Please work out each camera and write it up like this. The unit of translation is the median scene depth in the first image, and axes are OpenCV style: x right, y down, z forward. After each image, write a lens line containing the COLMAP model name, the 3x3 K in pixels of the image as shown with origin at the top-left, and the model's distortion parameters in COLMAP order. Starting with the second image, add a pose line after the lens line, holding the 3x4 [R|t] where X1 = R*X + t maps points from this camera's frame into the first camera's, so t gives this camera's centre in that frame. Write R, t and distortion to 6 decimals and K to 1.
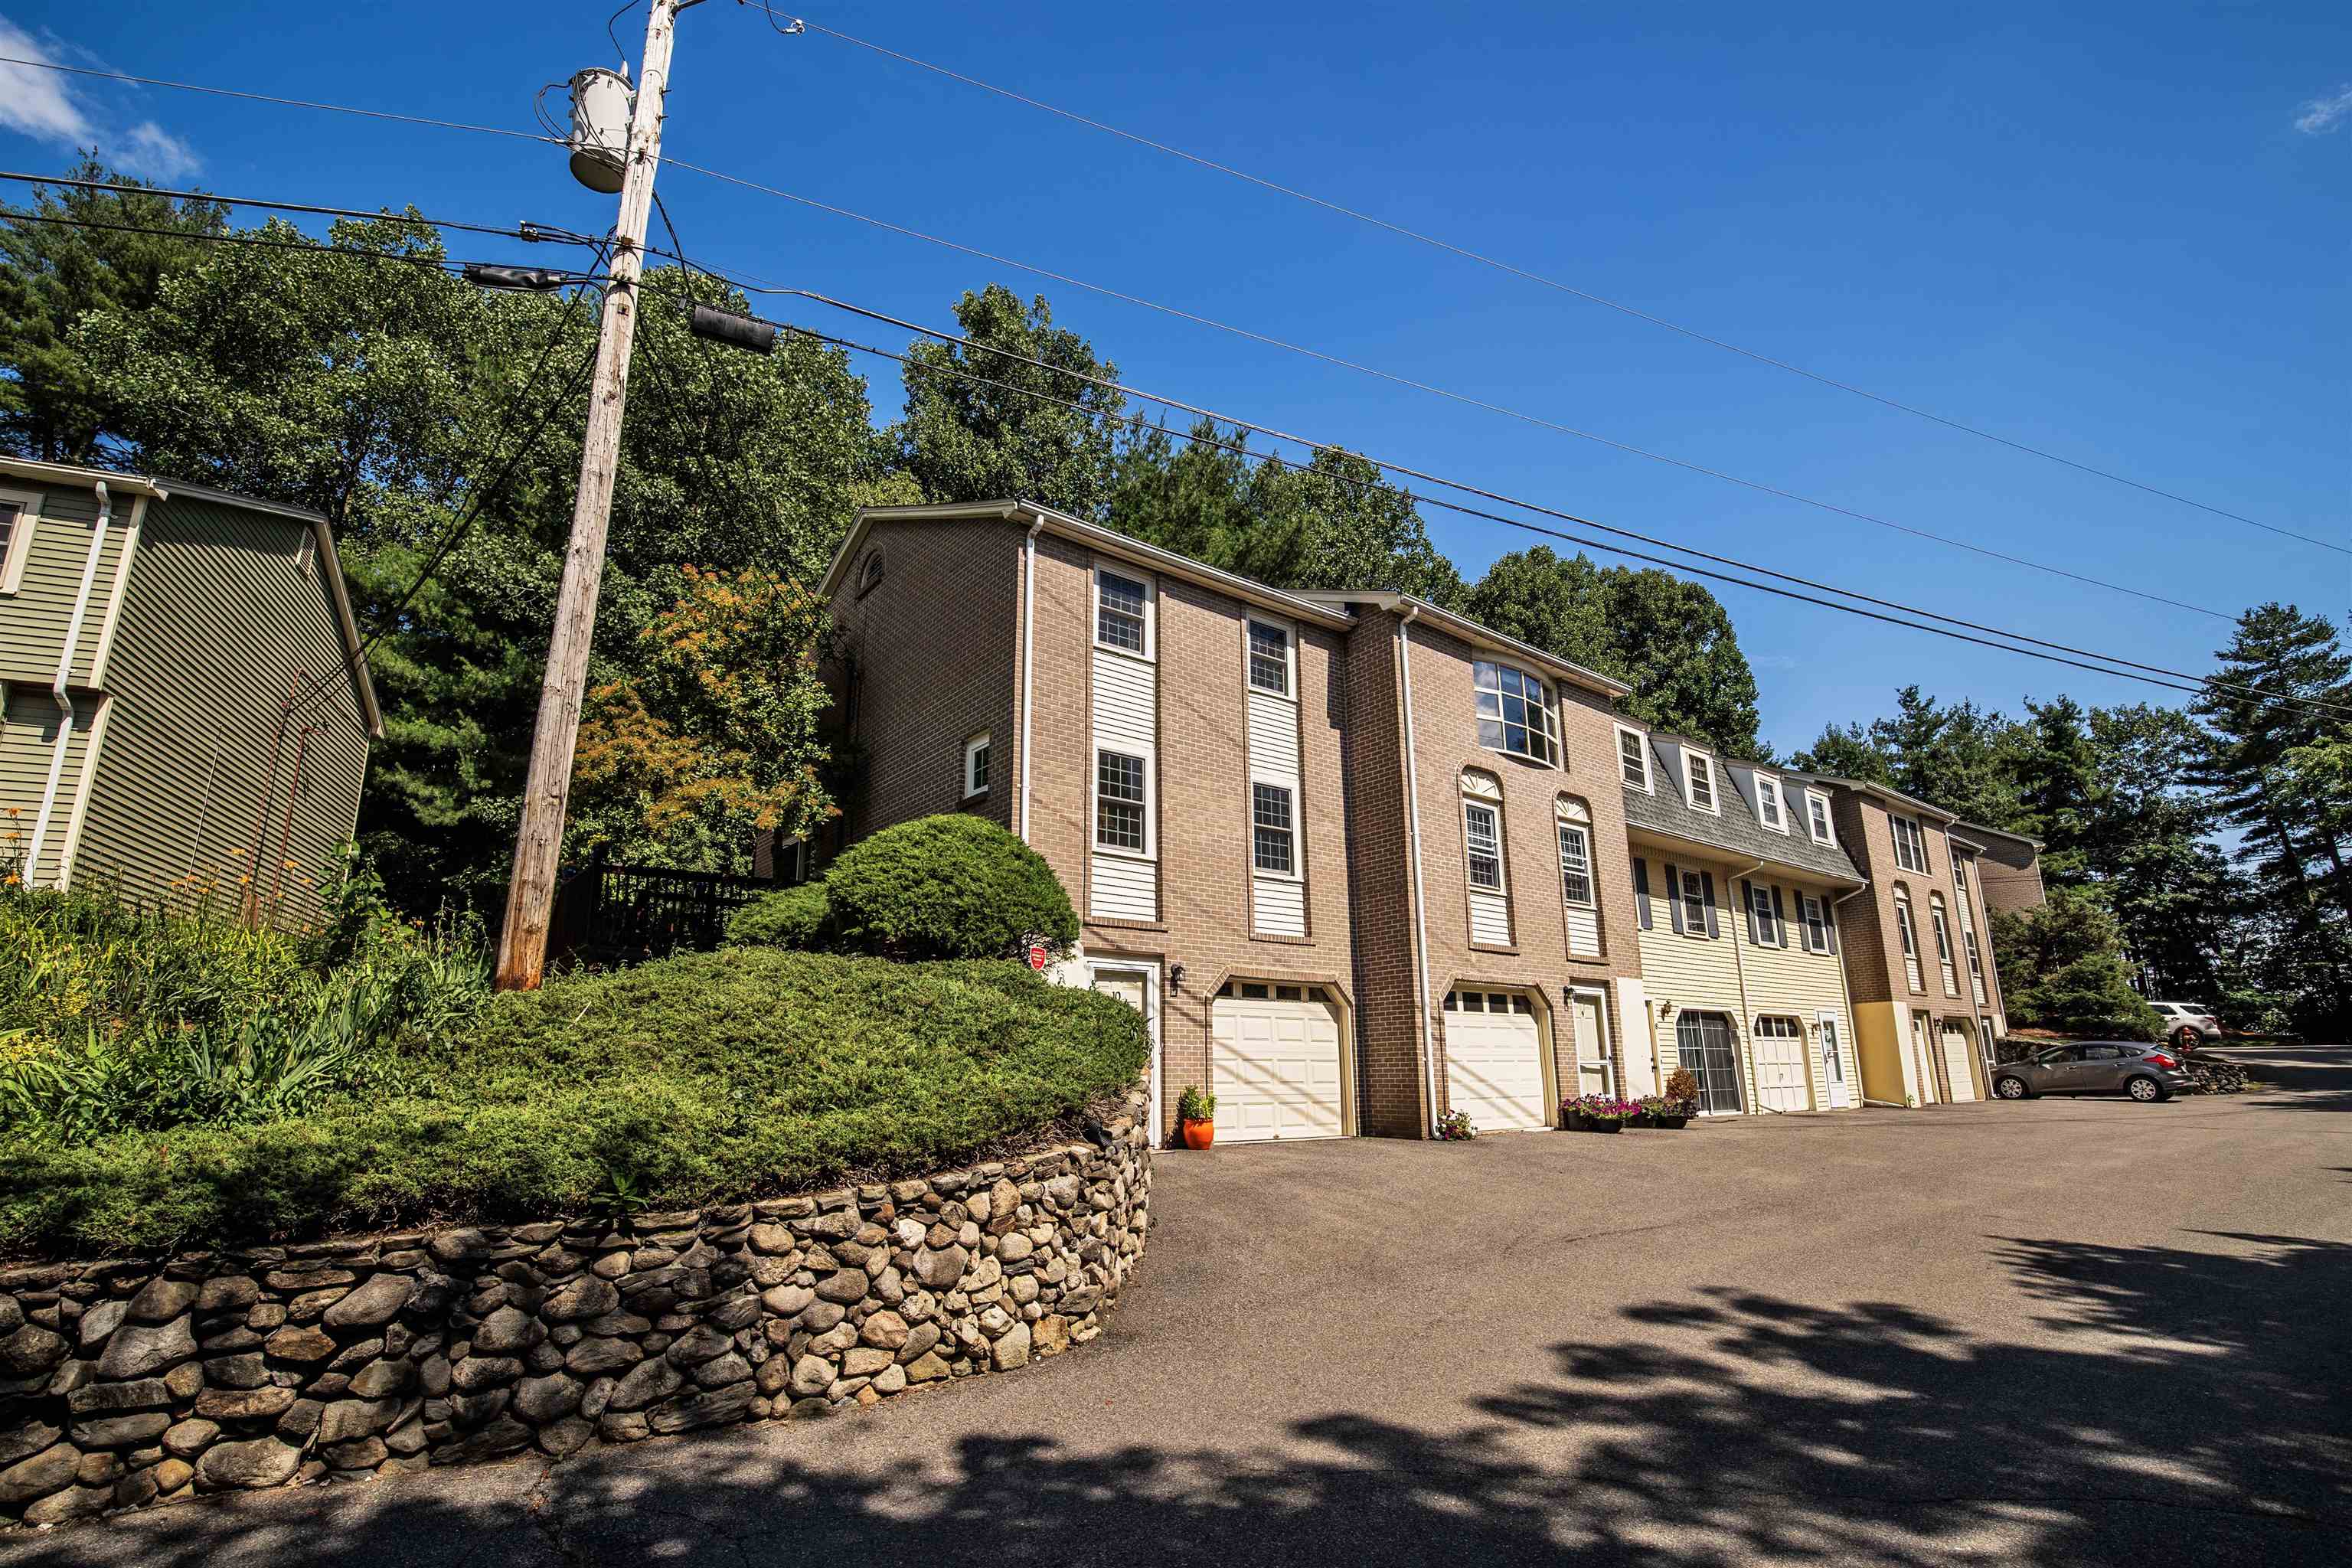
lens RADIAL K [[1086.6, 0, 1207.6], [0, 1086.6, 814.2], [0, 0, 1]] dist [-0.028148, 0.002033]
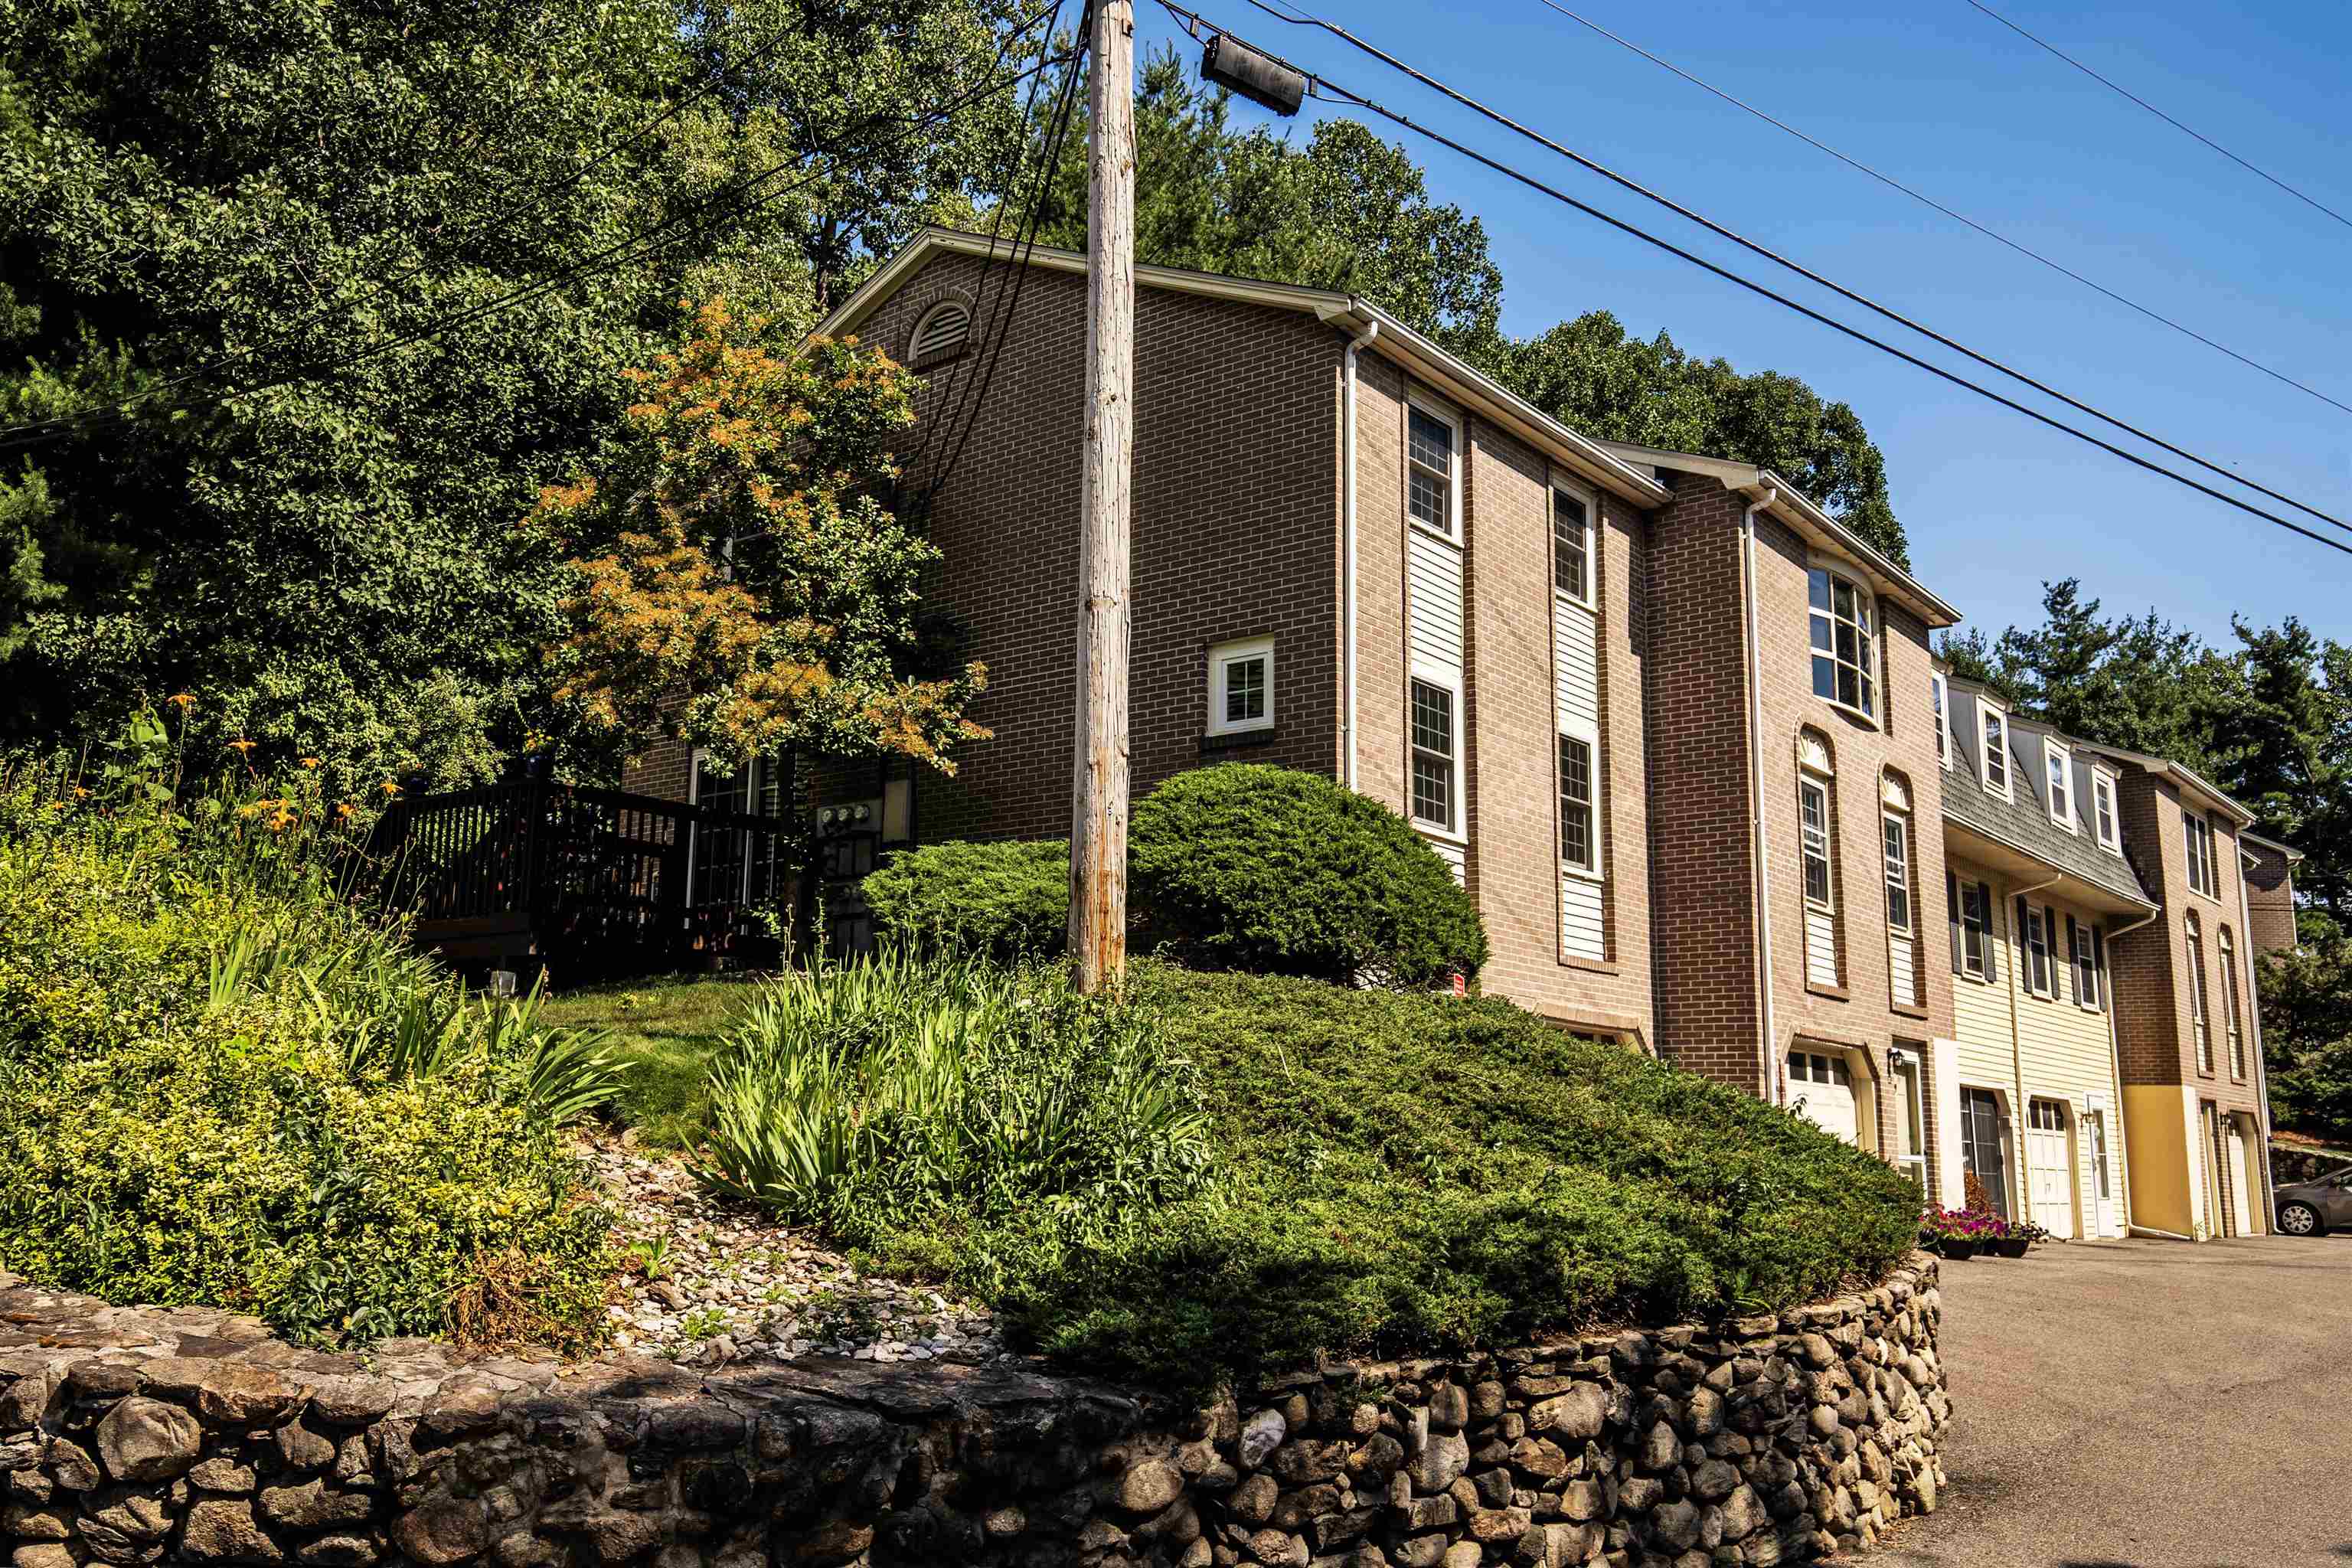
lens RADIAL K [[1907.7, 0, 1173.0], [0, 1907.7, 779.5], [0, 0, 1]] dist [0.018627, 0.004909]
pose [[0.980044, 0.074119, 0.184446, -0.380043], [-0.082807, 0.995769, 0.039846, -0.025253], [-0.180712, -0.054324, 0.982035, -0.121555]]
